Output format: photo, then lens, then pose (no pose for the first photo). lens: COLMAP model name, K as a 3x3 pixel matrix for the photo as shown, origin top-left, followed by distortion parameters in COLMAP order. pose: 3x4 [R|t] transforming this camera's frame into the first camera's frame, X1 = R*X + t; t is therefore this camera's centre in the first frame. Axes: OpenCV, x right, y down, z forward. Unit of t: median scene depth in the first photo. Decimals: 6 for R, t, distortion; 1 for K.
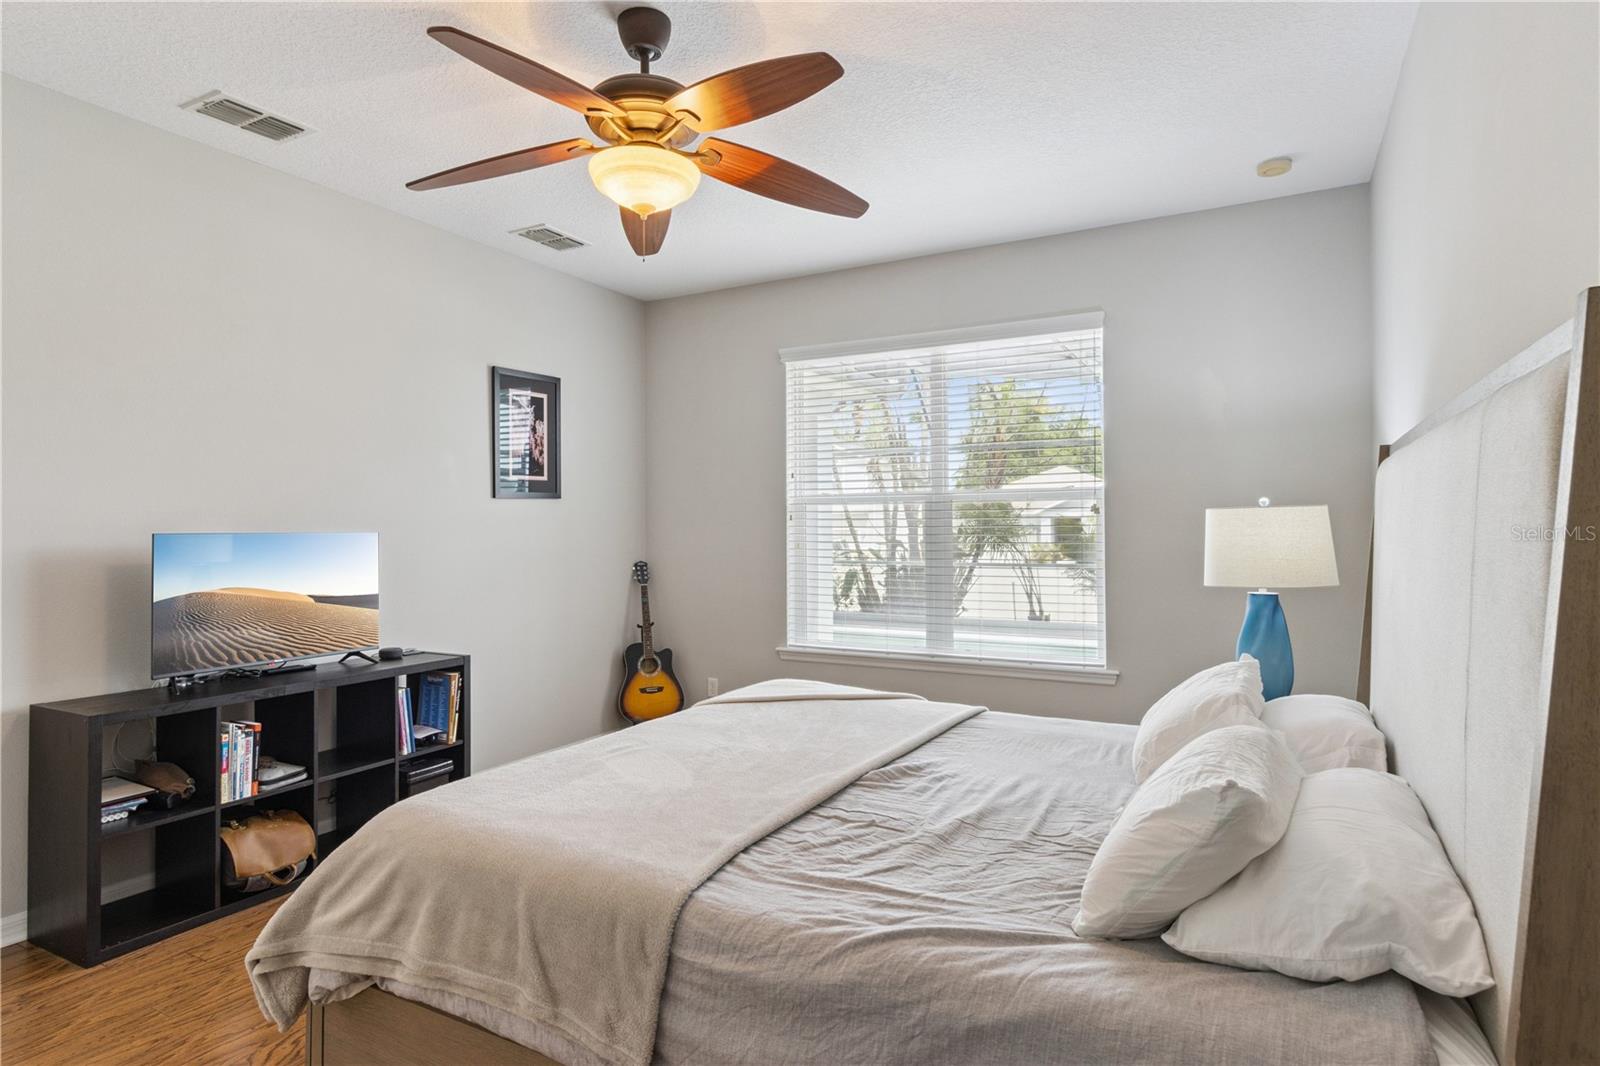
lens RADIAL K [[878.3, 0, 781.9], [0, 878.3, 513.6], [0, 0, 1]] dist [0.001841, -0.000065]
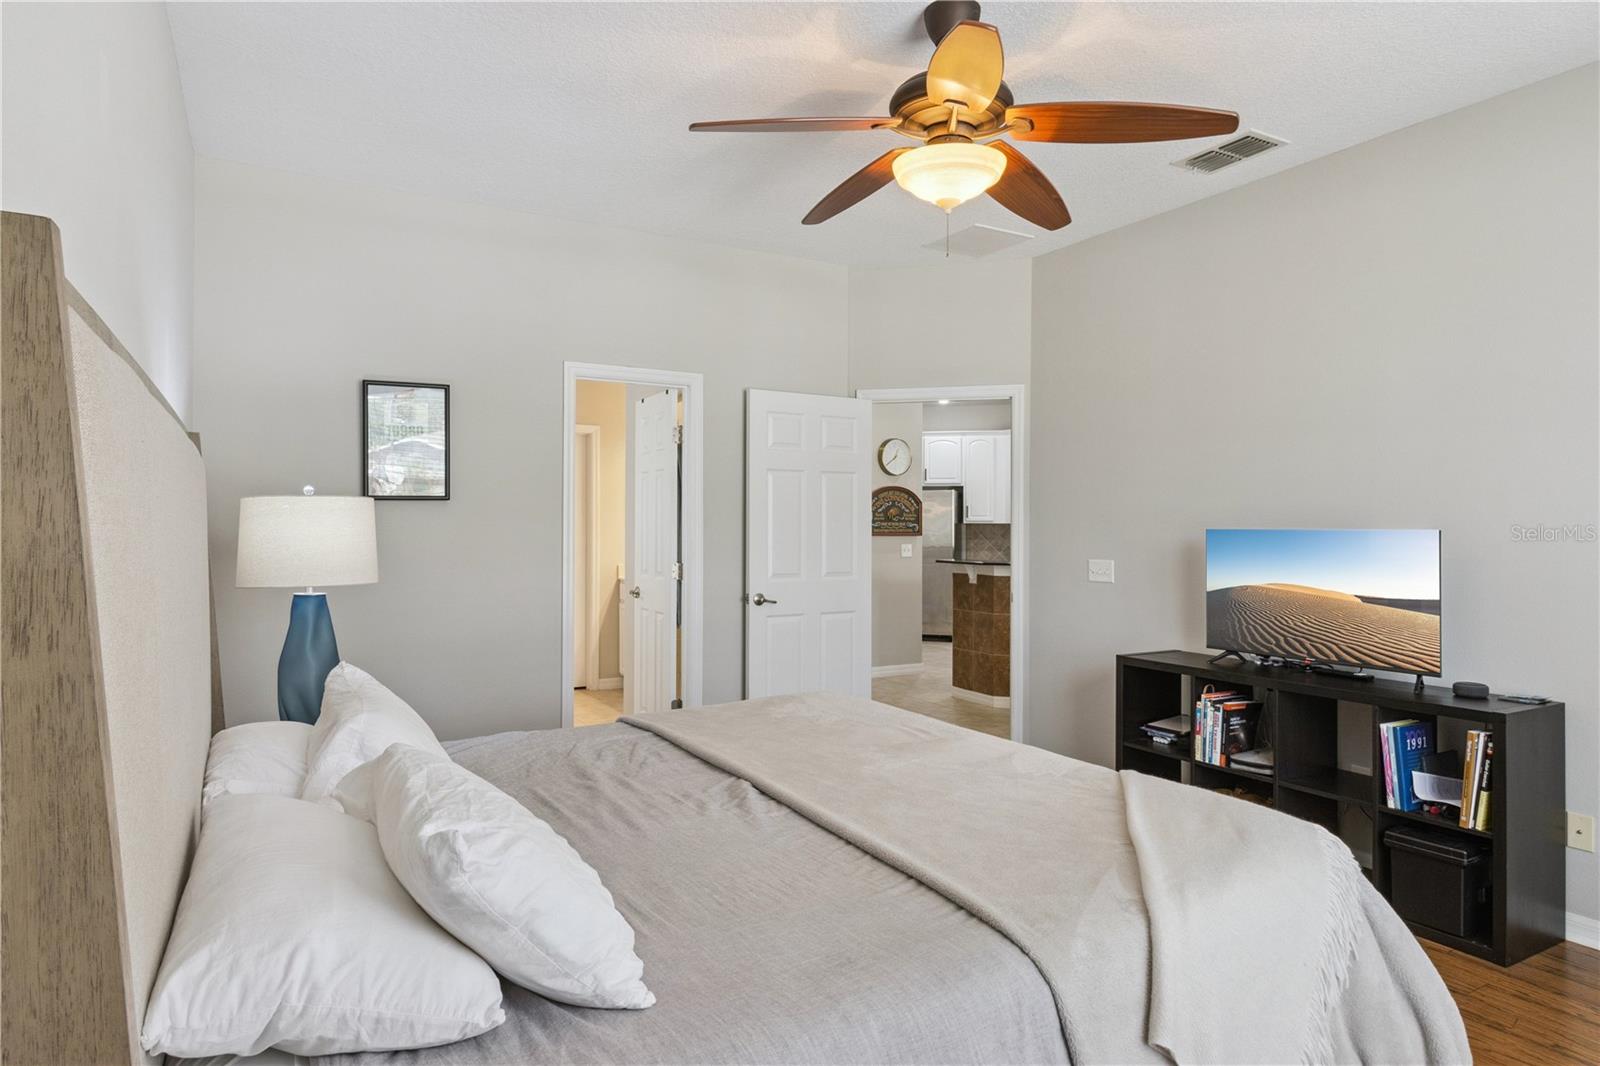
lens RADIAL K [[934.6, 0, 781.5], [0, 934.6, 523.5], [0, 0, 1]] dist [-0.001485, -0.000058]
pose [[-0.535742, -0.001797, -0.844380, 0.698371], [0.017811, 0.999751, -0.013428, 0.019974], [0.844194, -0.022233, -0.535577, 1.175689]]
